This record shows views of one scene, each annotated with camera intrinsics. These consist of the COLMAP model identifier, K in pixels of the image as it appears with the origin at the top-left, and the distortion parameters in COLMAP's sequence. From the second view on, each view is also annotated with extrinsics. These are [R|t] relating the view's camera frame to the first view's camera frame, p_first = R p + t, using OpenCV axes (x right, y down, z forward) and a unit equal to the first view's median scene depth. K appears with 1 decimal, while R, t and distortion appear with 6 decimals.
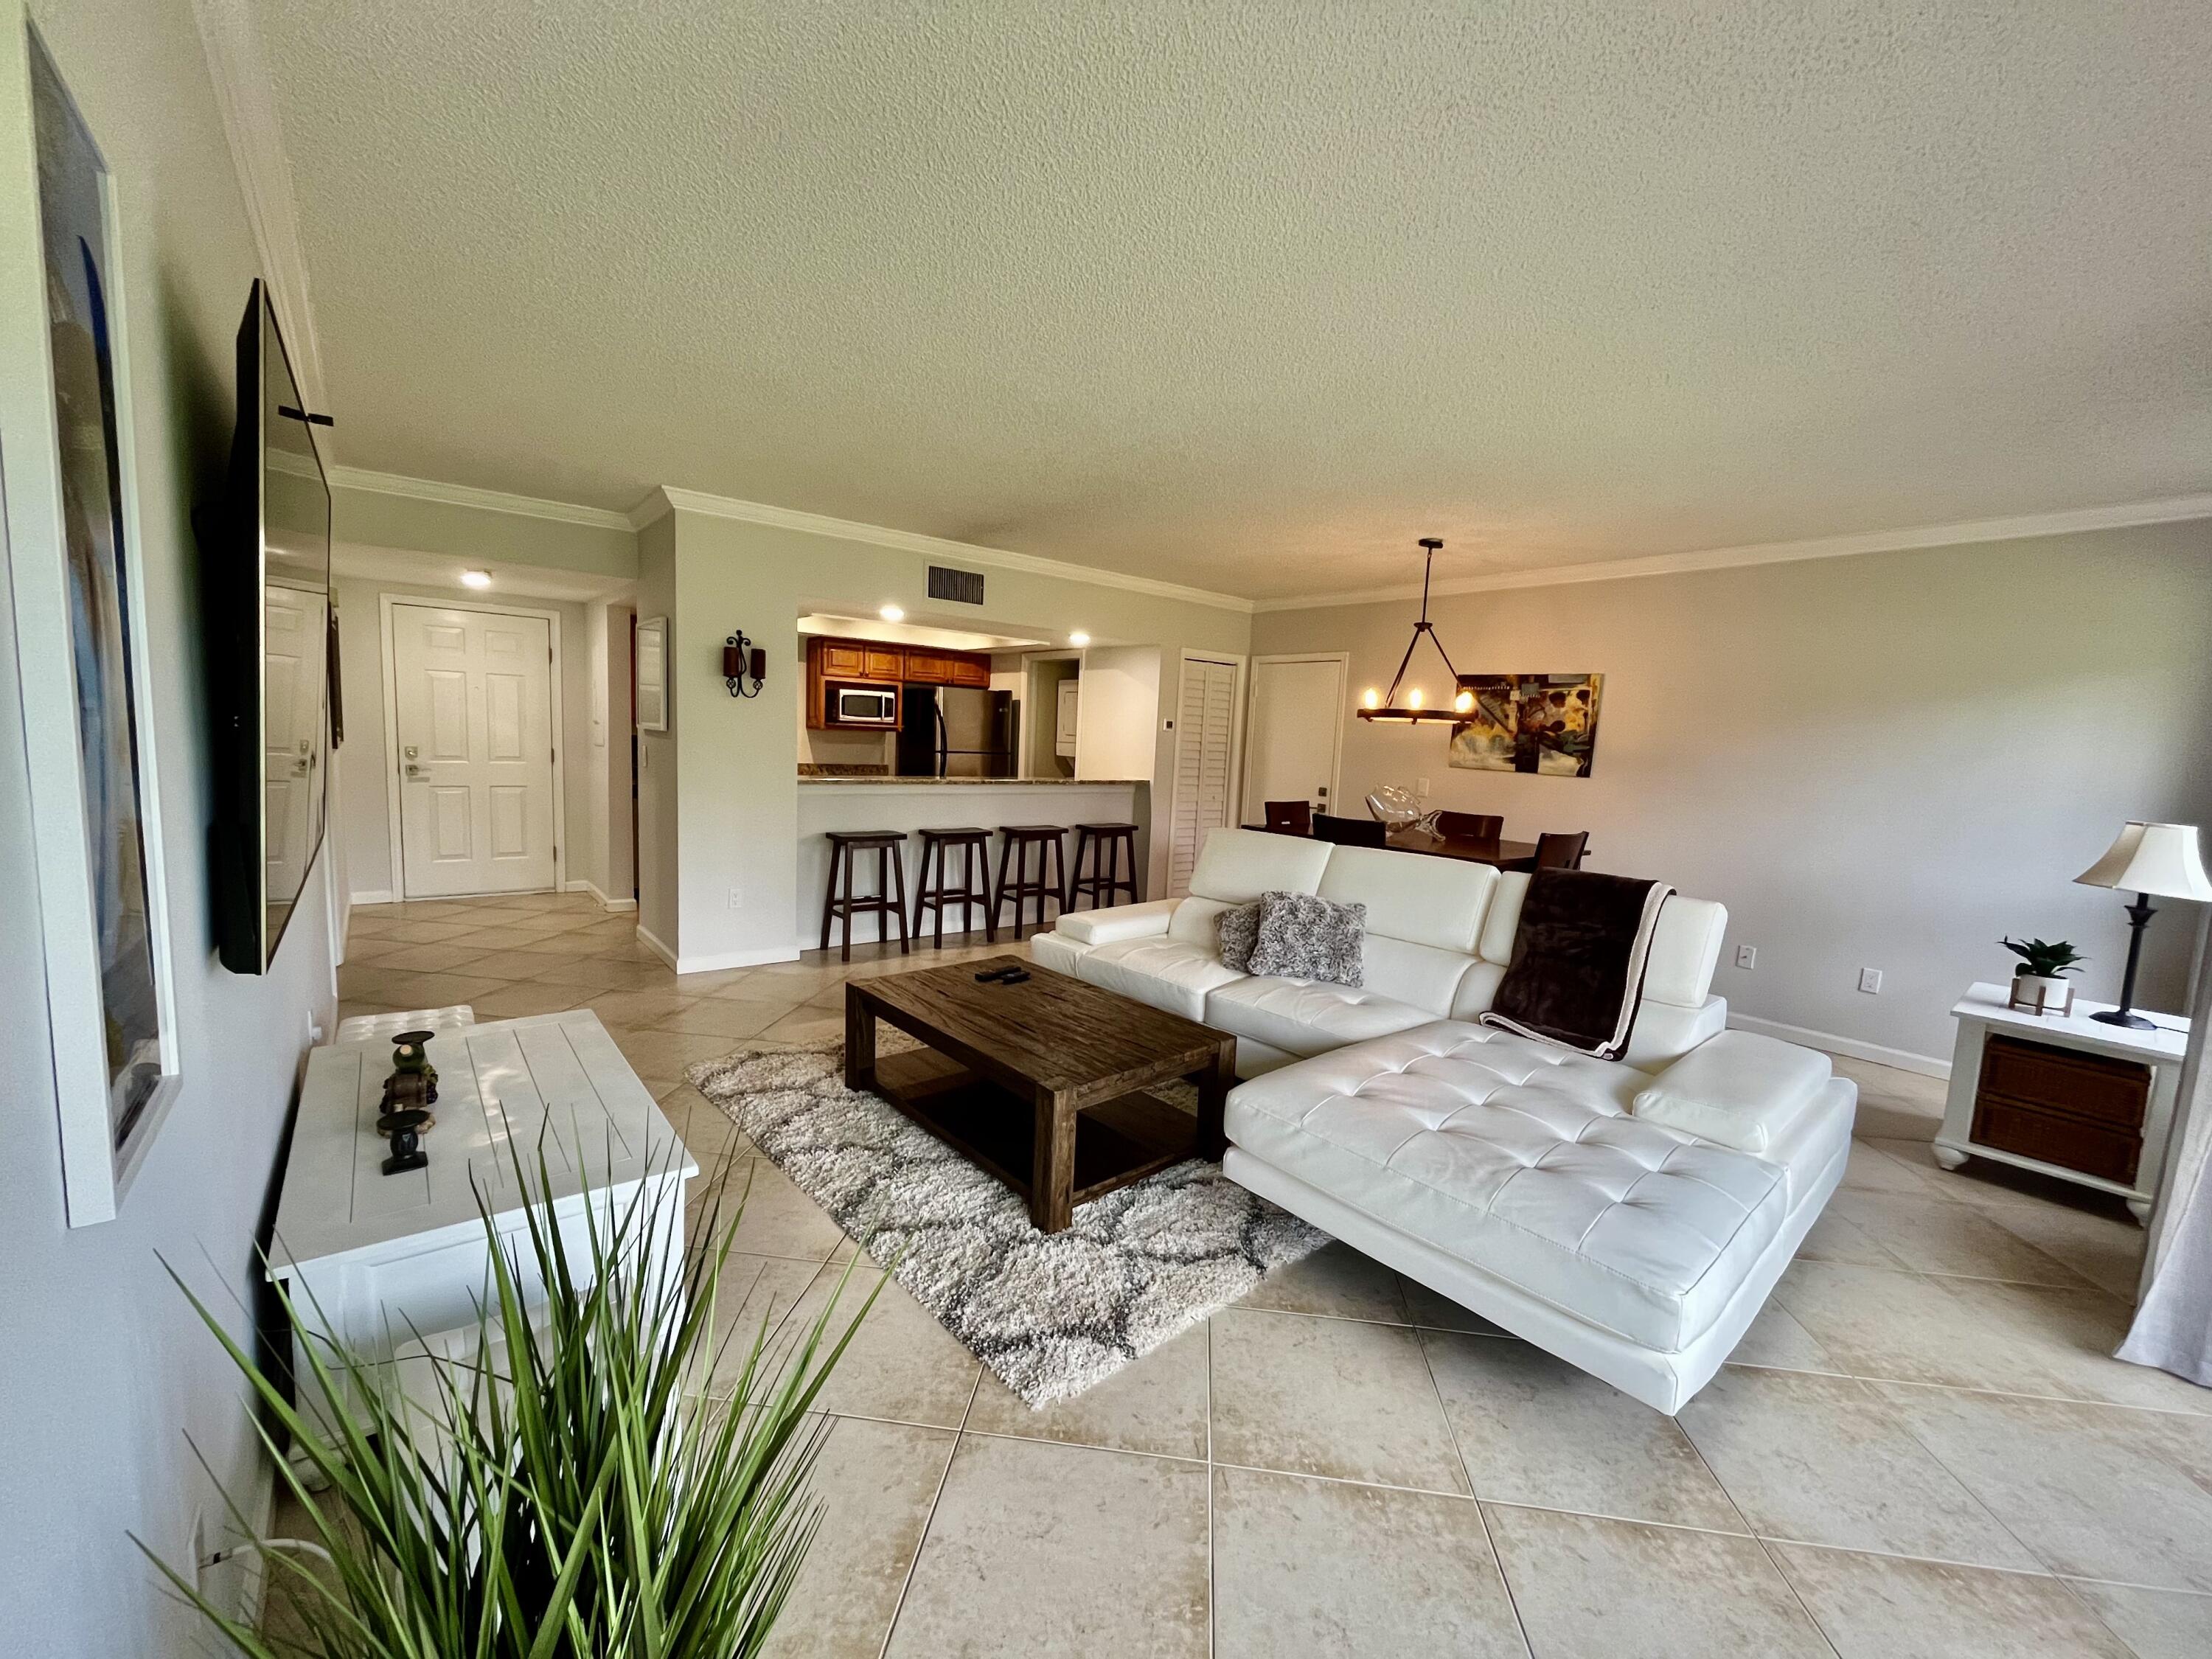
lens RADIAL K [[890.1, 0, 1102.8], [0, 890.1, 837.3], [0, 0, 1]] dist [0.000765, -0.000023]
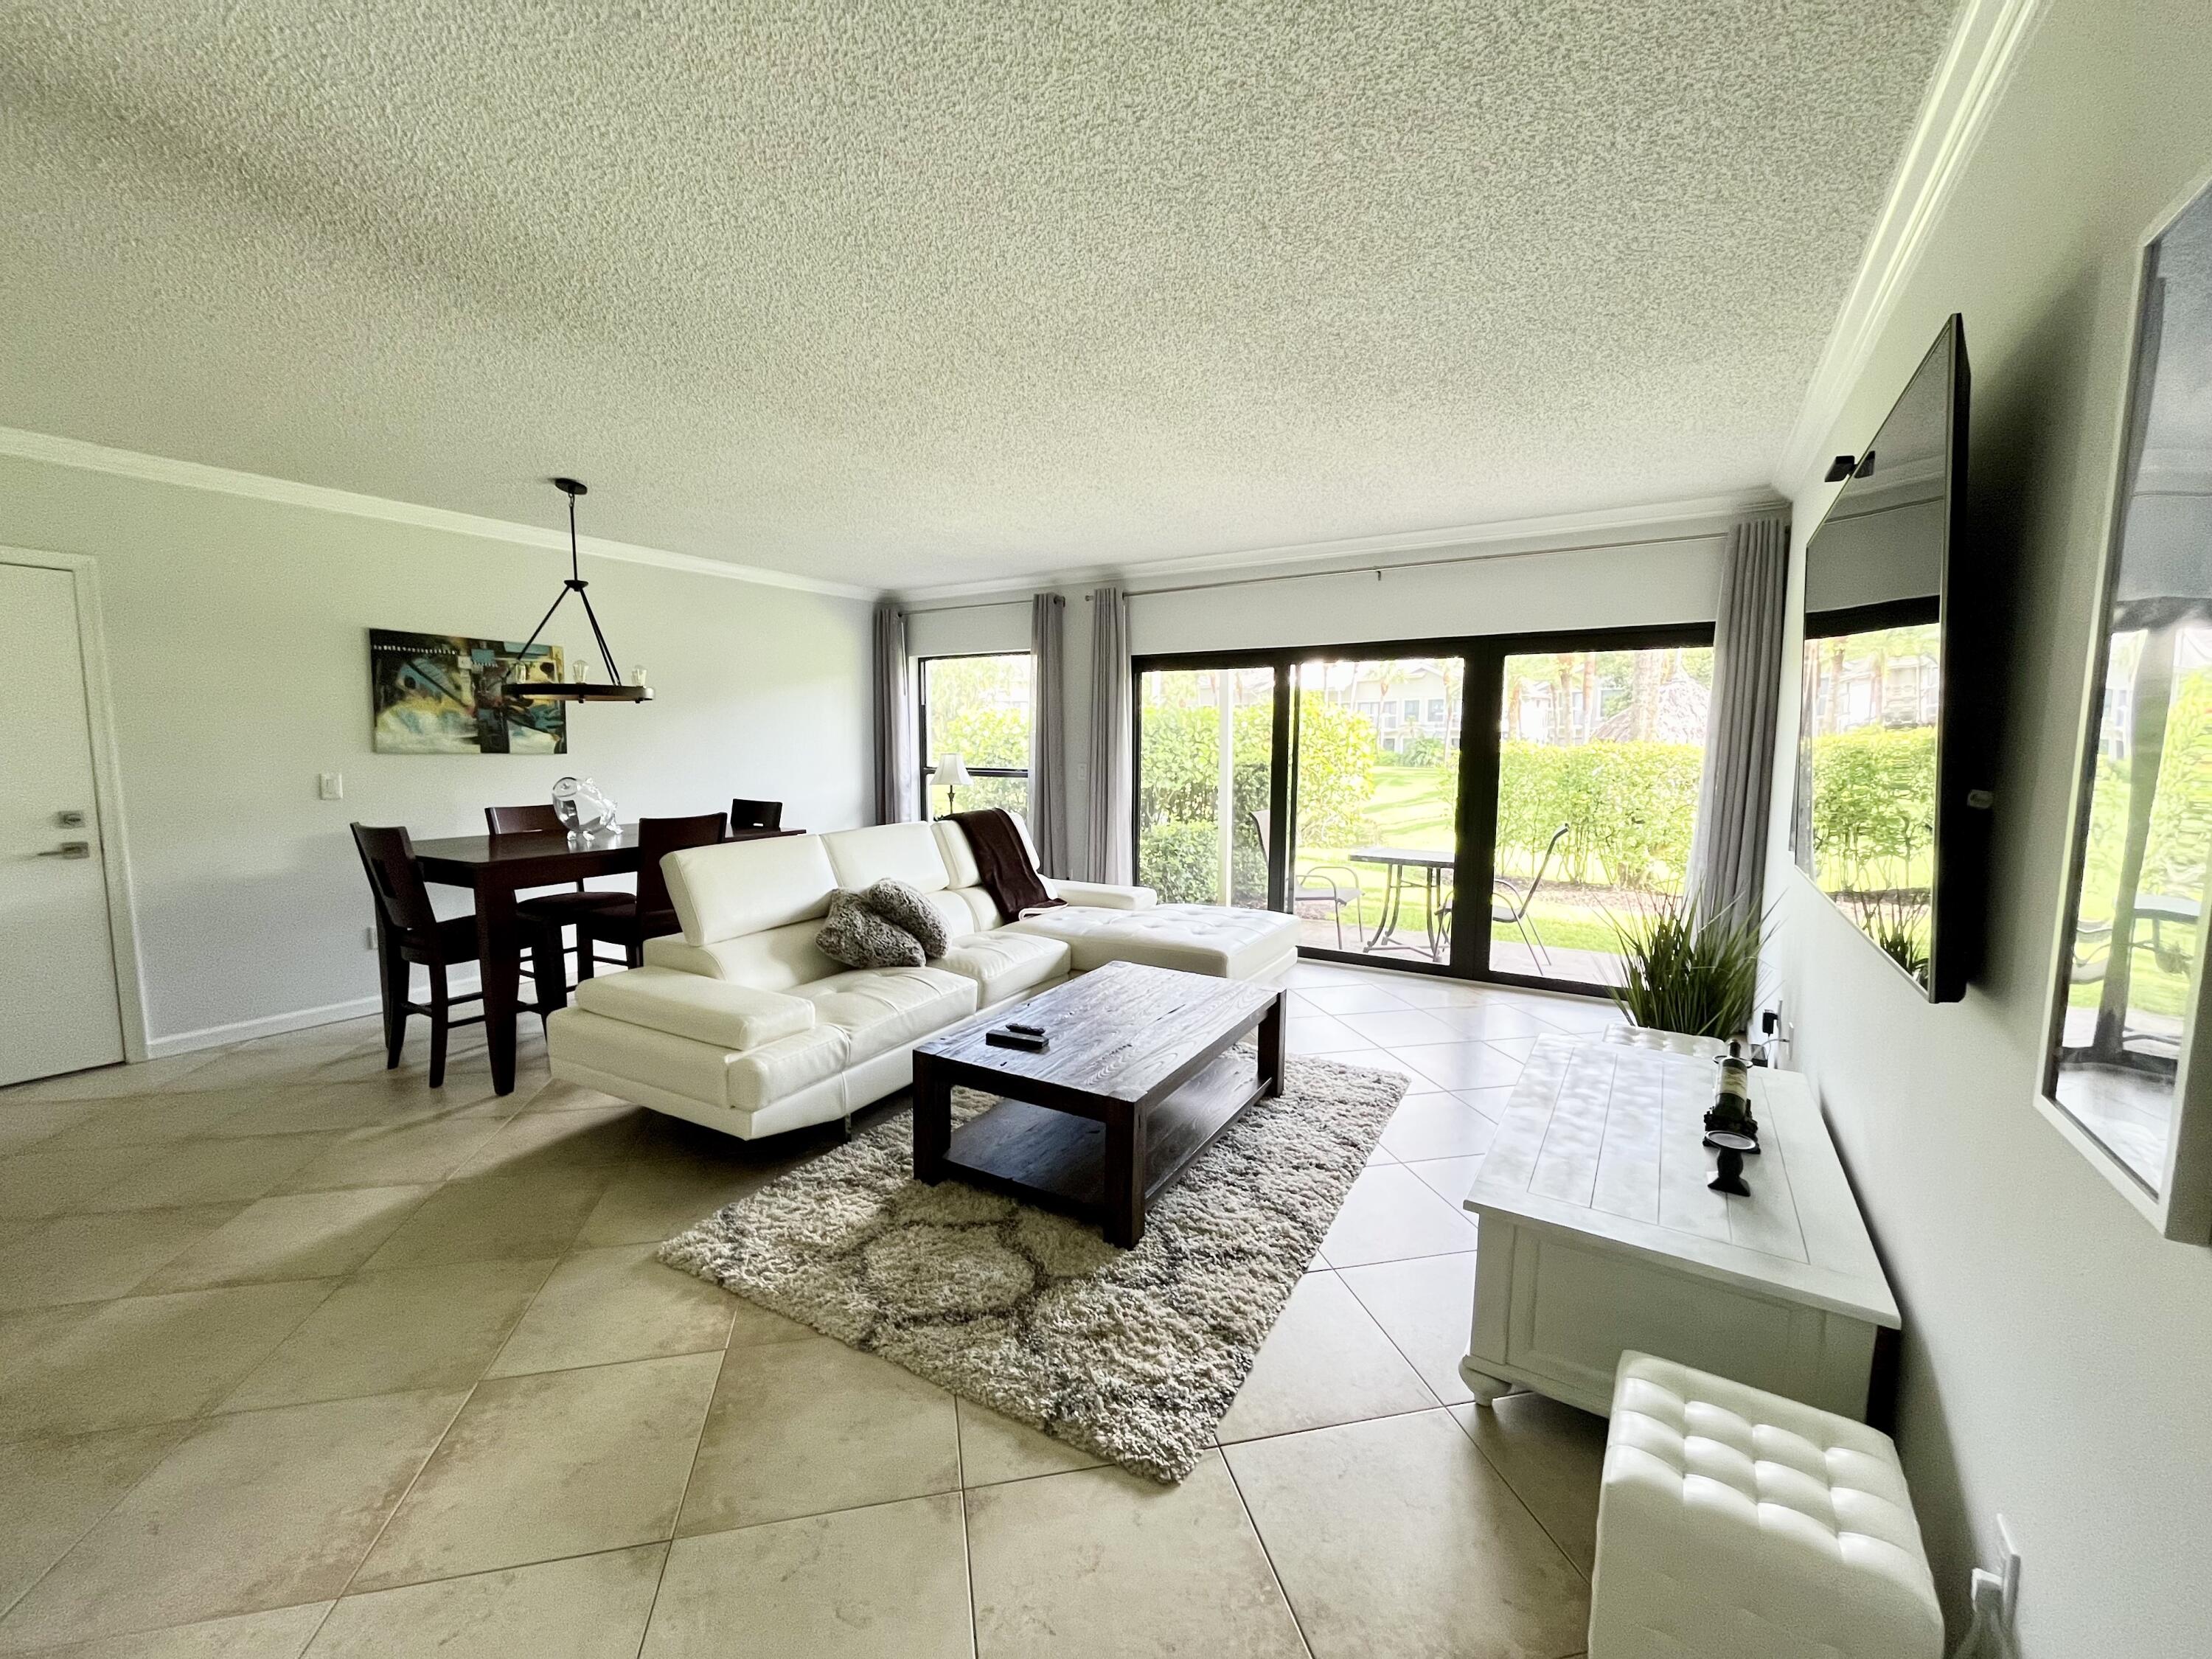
lens RADIAL K [[890.1, 0, 1106.2], [0, 890.1, 833.8], [0, 0, 1]] dist [0.000765, -0.000023]
pose [[-0.325324, -0.147729, 0.933992, -0.398628], [0.089750, 0.978438, 0.186020, -0.077719], [-0.941334, 0.144343, -0.305051, 0.534626]]
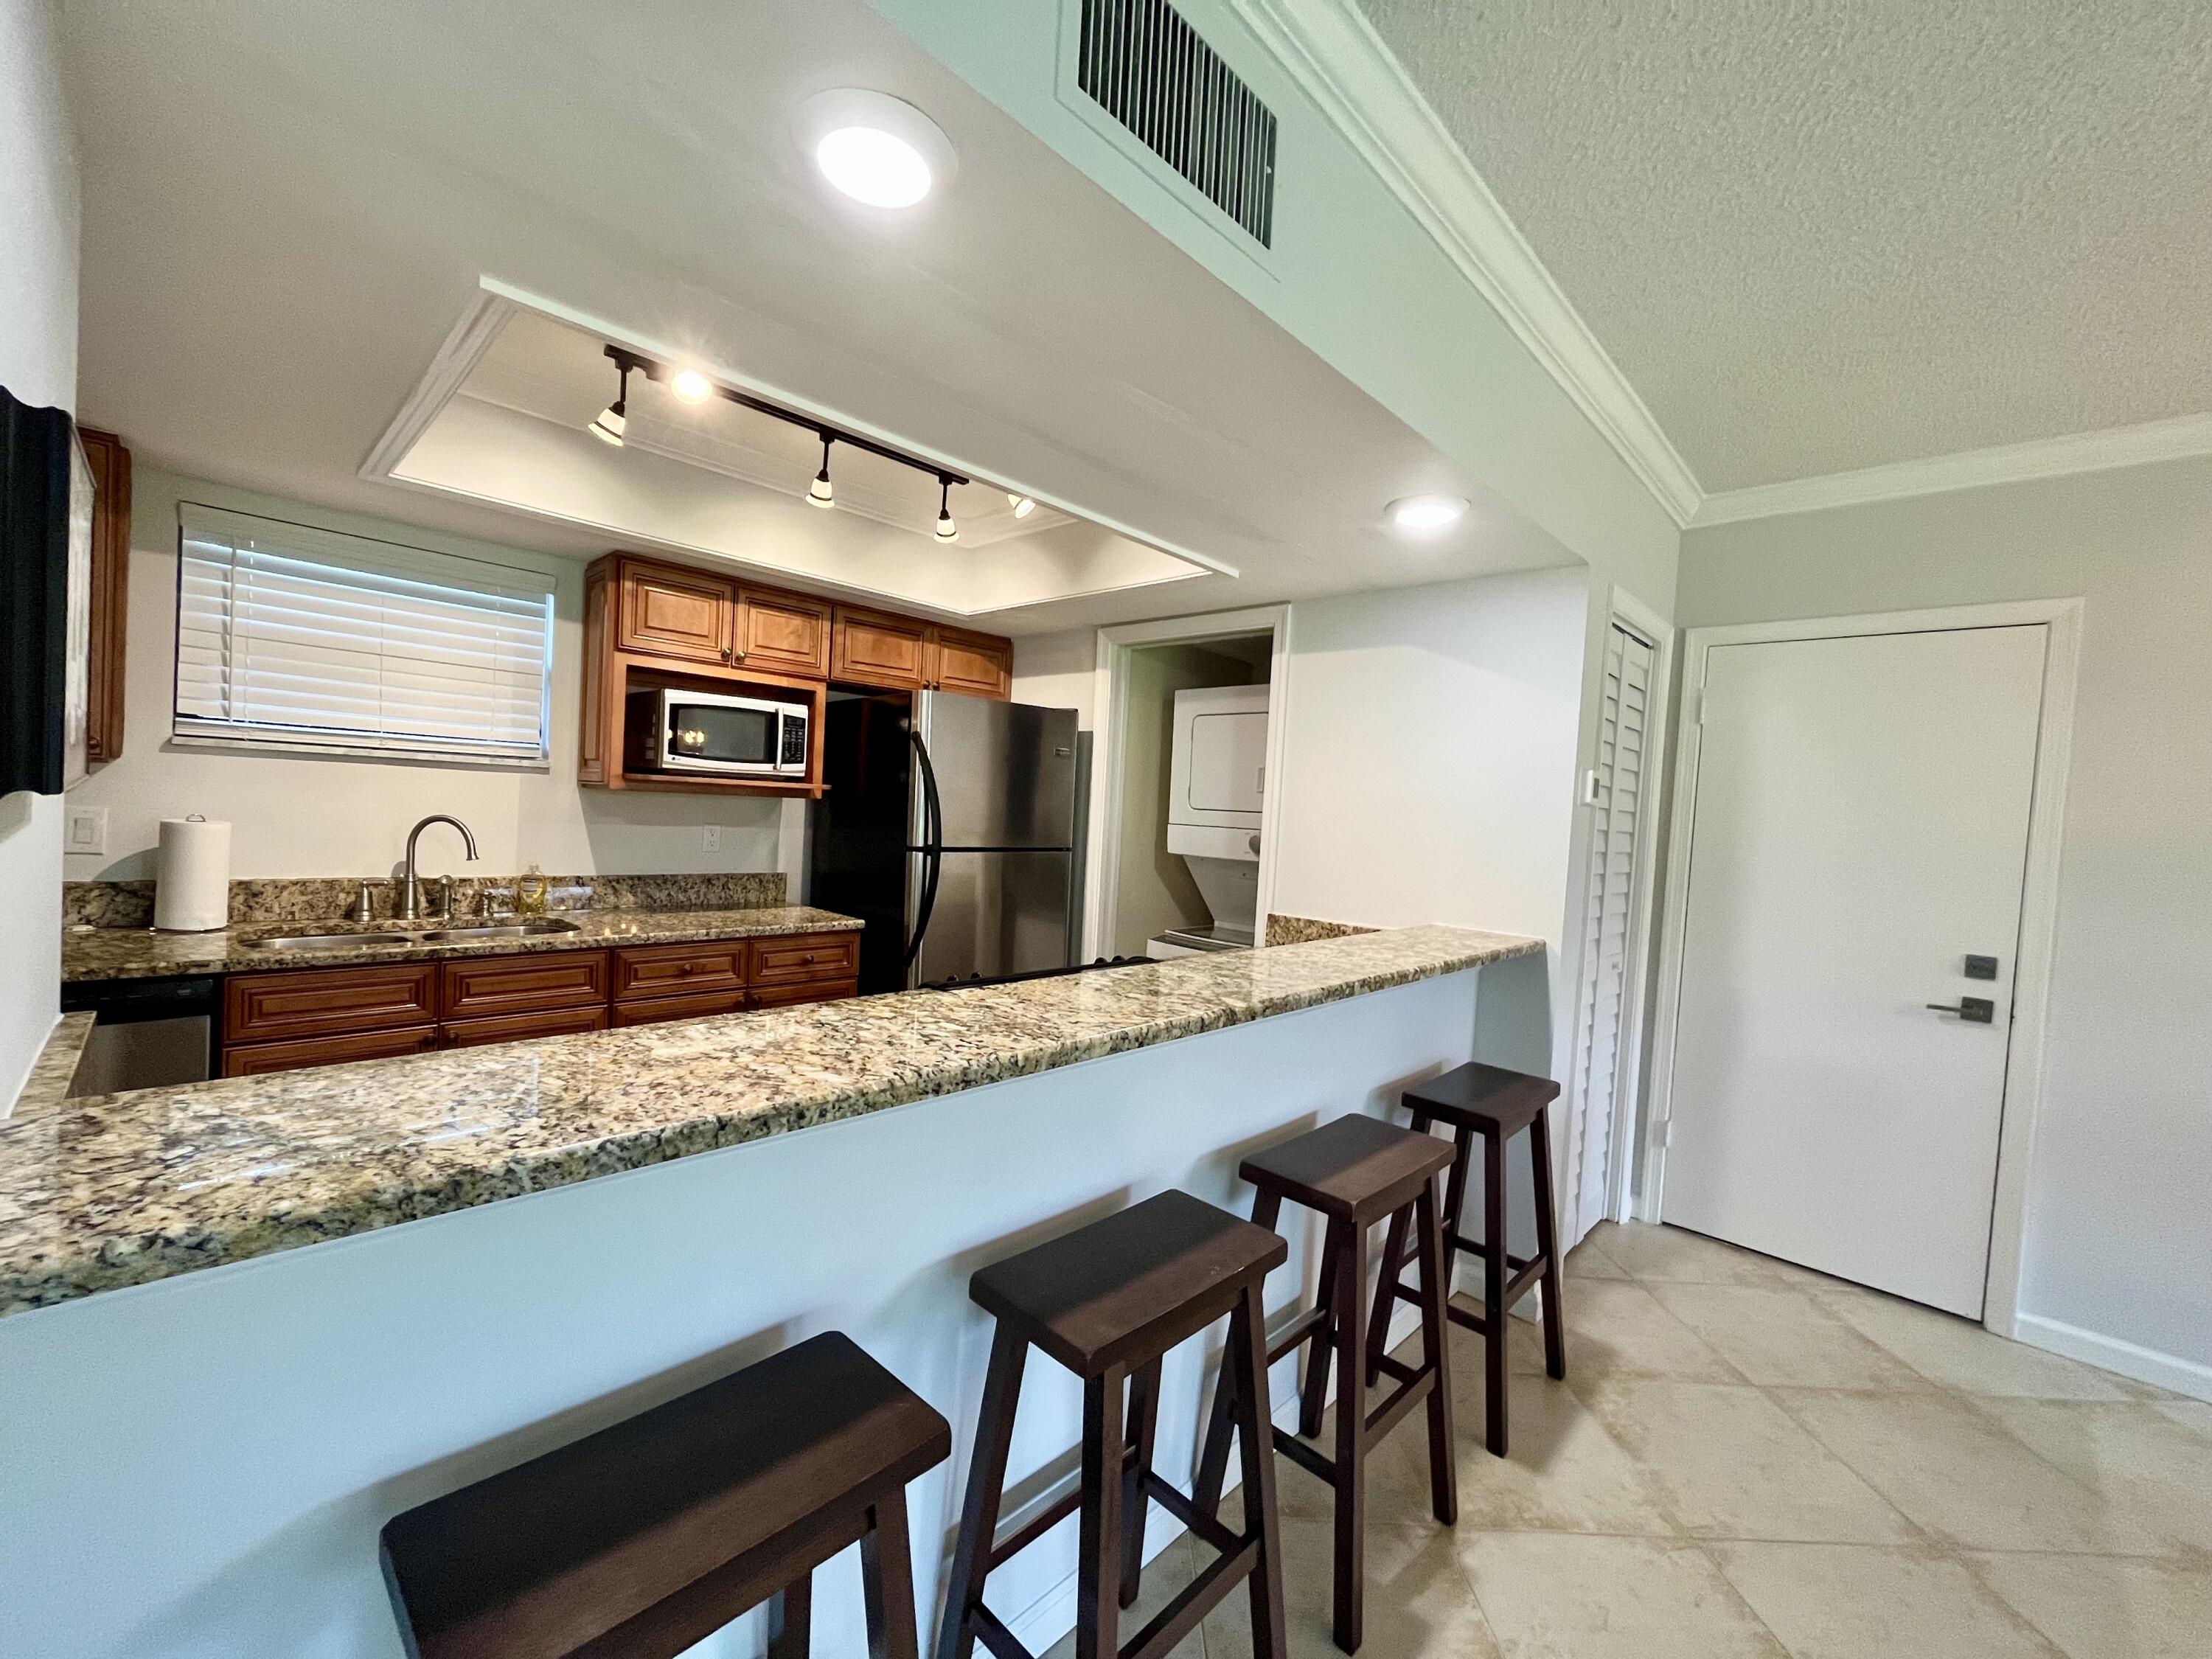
lens RADIAL K [[890.1, 0, 1098.4], [0, 890.1, 838.6], [0, 0, 1]] dist [0.000765, -0.000023]
pose [[0.992894, 0.004421, 0.118923, -0.155342], [0.004308, 0.997319, -0.073045, -0.072741], [-0.118927, 0.073039, 0.990213, 0.603255]]
